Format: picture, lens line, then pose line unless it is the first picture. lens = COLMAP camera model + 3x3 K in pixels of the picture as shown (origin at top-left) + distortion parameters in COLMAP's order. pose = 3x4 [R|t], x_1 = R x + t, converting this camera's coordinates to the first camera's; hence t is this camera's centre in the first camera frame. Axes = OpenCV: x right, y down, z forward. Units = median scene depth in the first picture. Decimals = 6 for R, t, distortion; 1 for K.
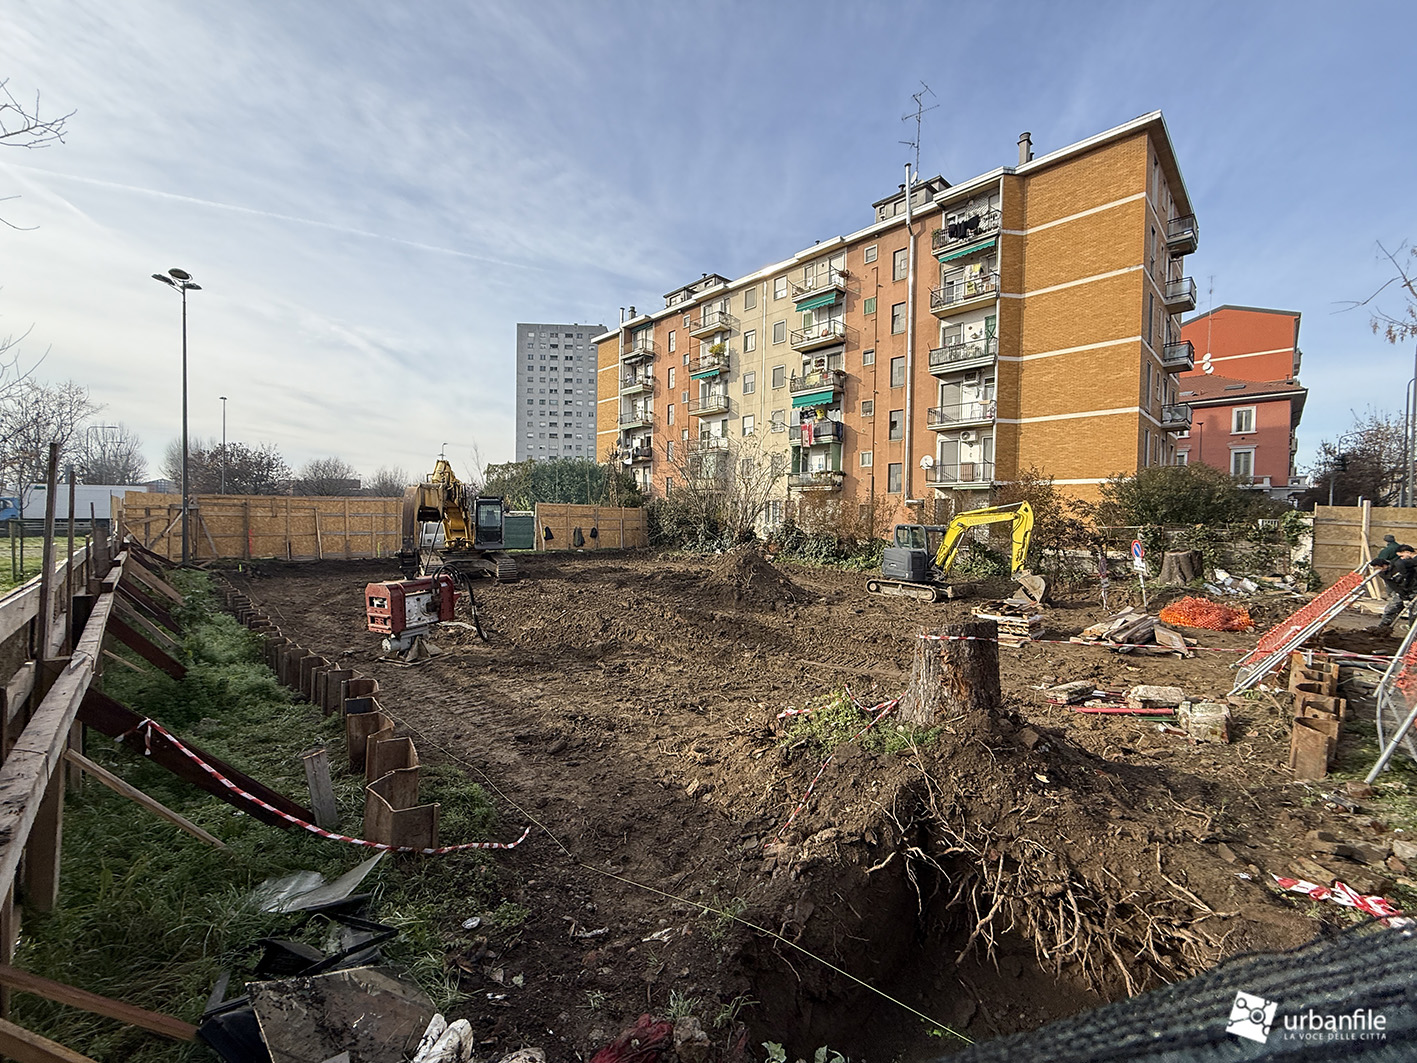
lens RADIAL K [[568.9, 0, 708.0], [0, 568.9, 527.8], [0, 0, 1]] dist [0.000652, 0.000023]
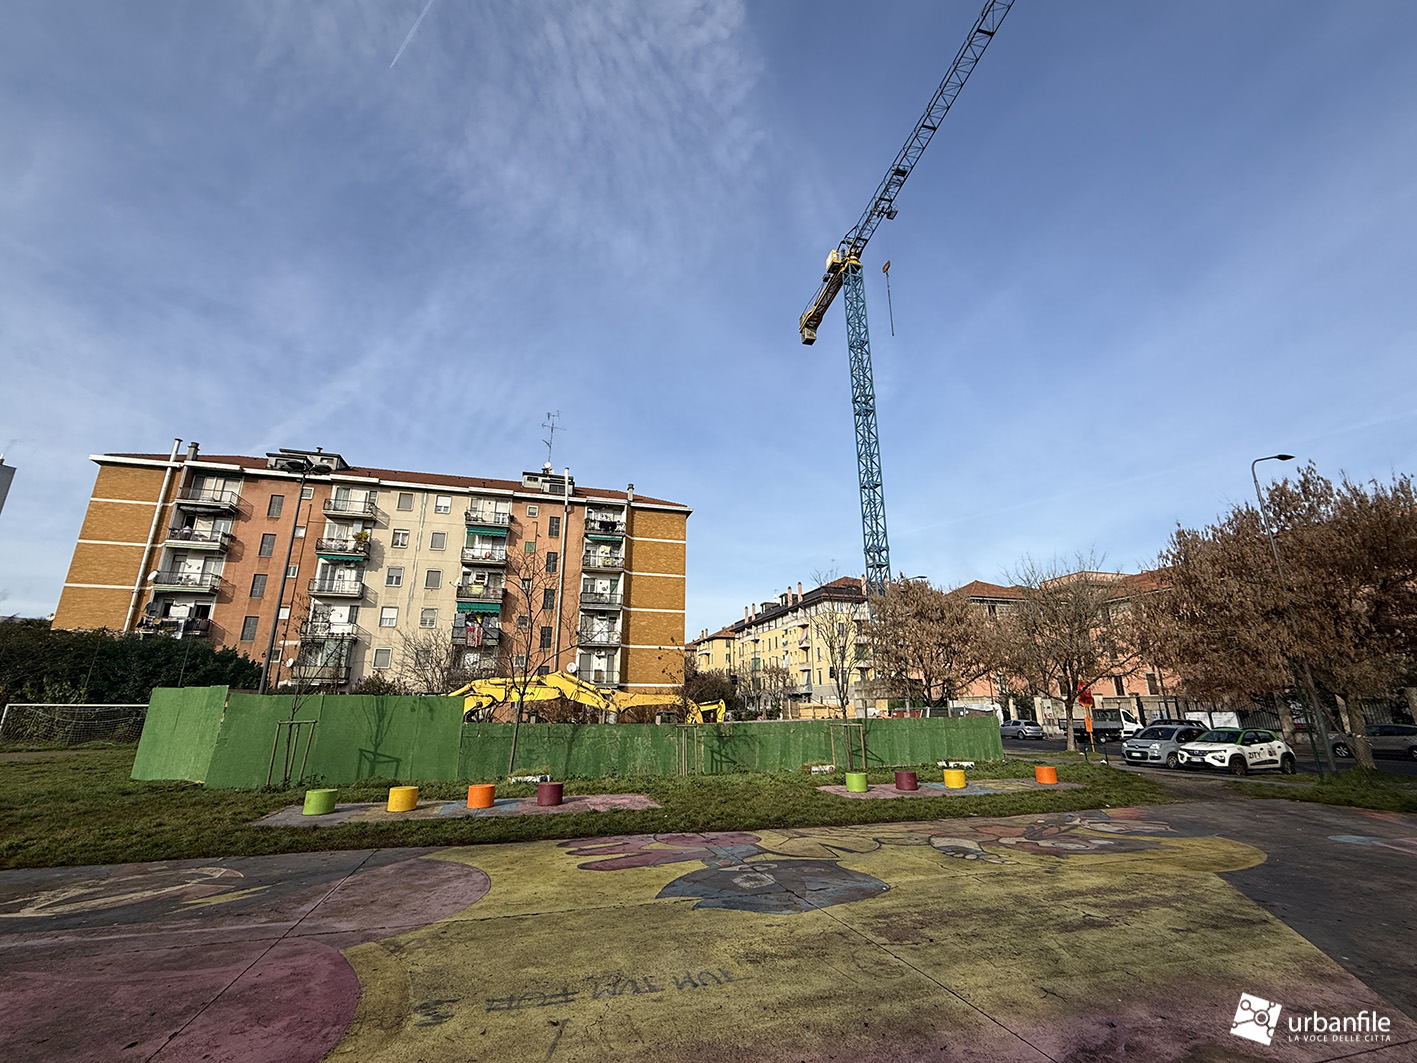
lens RADIAL K [[612.3, 0, 707.9], [0, 612.3, 533.3], [0, 0, 1]] dist [0.000899, 0.000099]
pose [[0.461912, 0.233617, 0.855605, -0.712383], [0.023758, 0.961081, -0.275242, -0.006068], [-0.886607, 0.147465, 0.438385, -0.026377]]
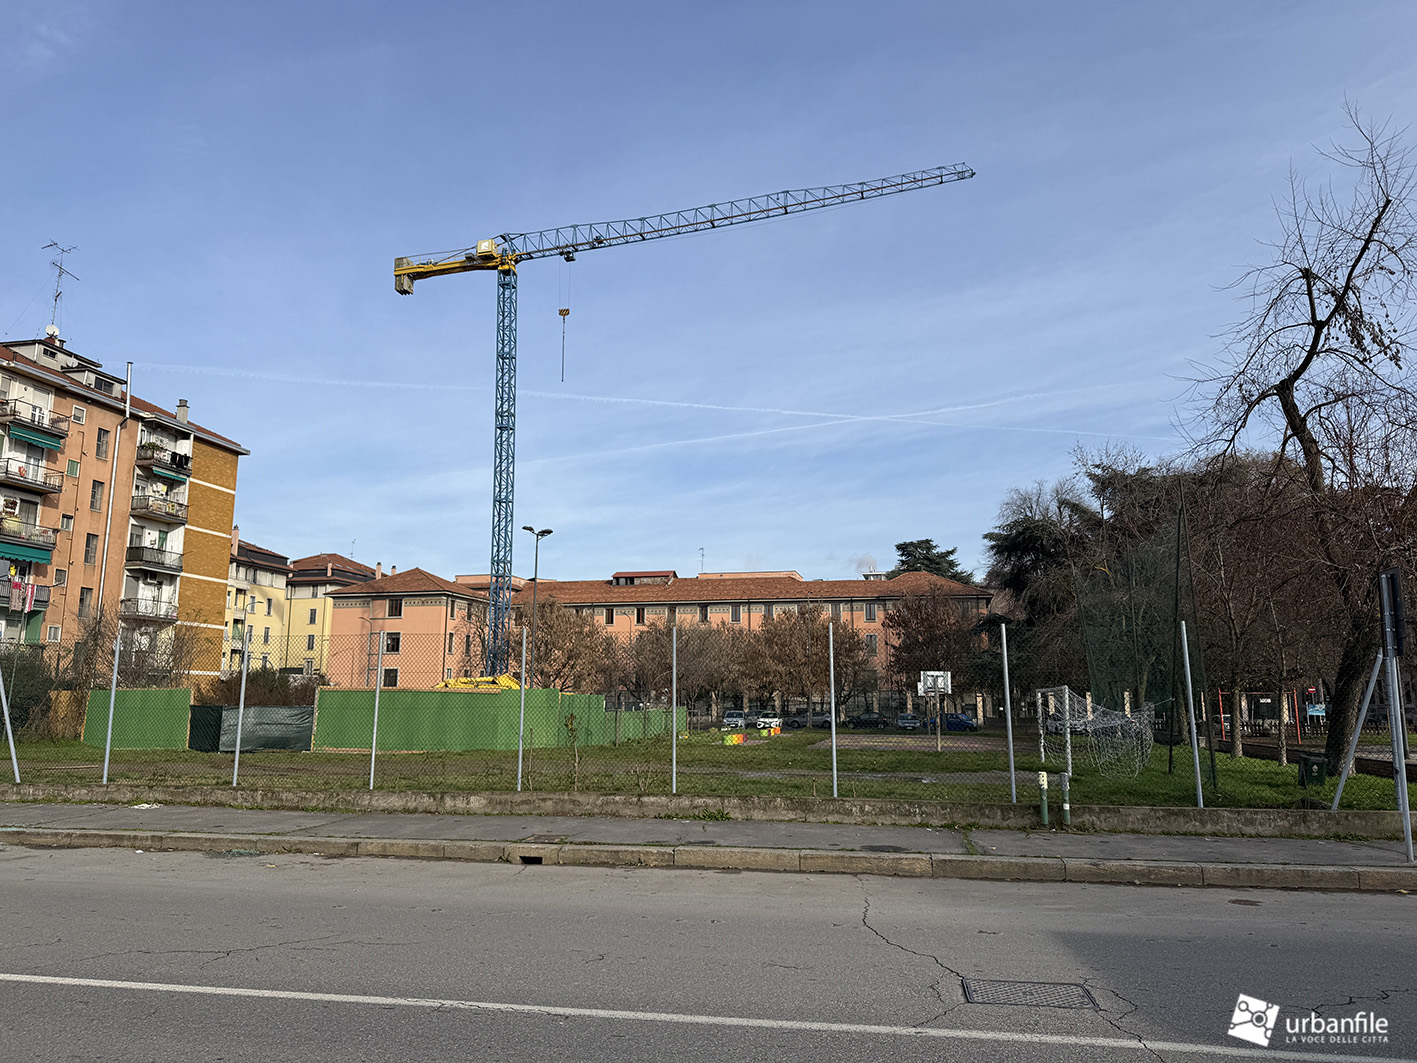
lens RADIAL K [[987.2, 0, 708.9], [0, 987.2, 531.3], [0, 0, 1]] dist [0.001942, -0.000938]
pose [[-0.553206, 0.133077, 0.822347, -1.453092], [0.006596, 0.987827, -0.155419, -0.028806], [-0.833019, -0.080555, -0.547349, 0.918033]]
